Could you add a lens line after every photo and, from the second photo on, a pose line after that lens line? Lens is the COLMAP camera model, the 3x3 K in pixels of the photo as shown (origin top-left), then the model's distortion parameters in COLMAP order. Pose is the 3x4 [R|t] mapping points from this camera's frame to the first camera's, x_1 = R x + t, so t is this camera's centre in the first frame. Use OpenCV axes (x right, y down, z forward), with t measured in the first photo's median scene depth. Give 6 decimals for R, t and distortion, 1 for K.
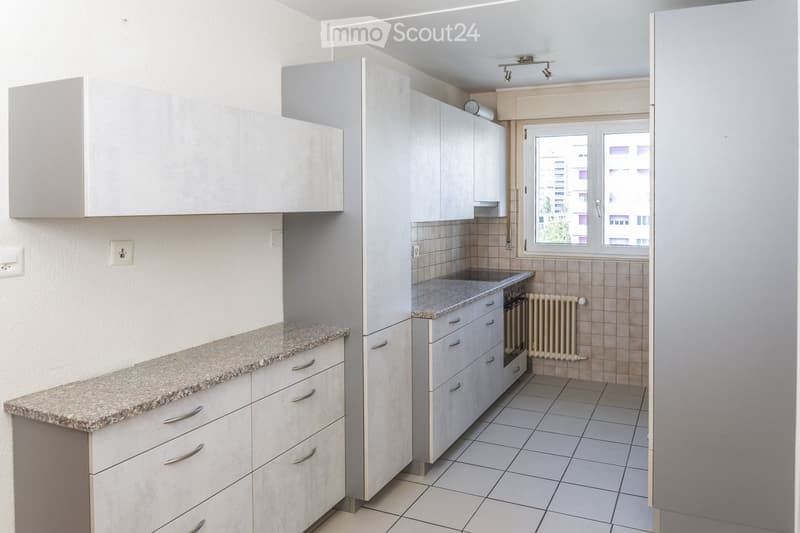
lens RADIAL K [[633.2, 0, 400.0], [0, 633.2, 266.5], [0, 0, 1]] dist [0.000513, 0.000385]
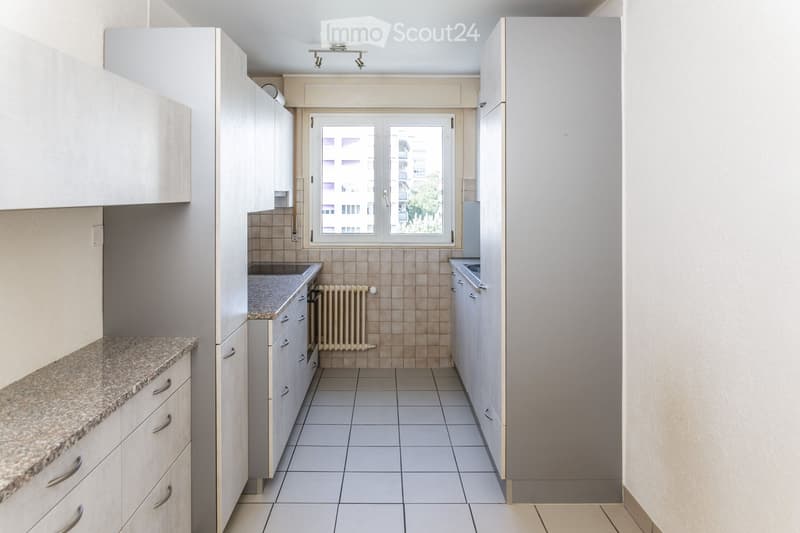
lens RADIAL K [[650.1, 0, 398.0], [0, 650.1, 240.0], [0, 0, 1]] dist [-0.002950, -0.001426]
pose [[0.900774, -0.028924, 0.433324, -0.122628], [0.040647, 0.999015, -0.017812, -0.004845], [-0.432382, 0.033658, 0.901062, 0.046175]]
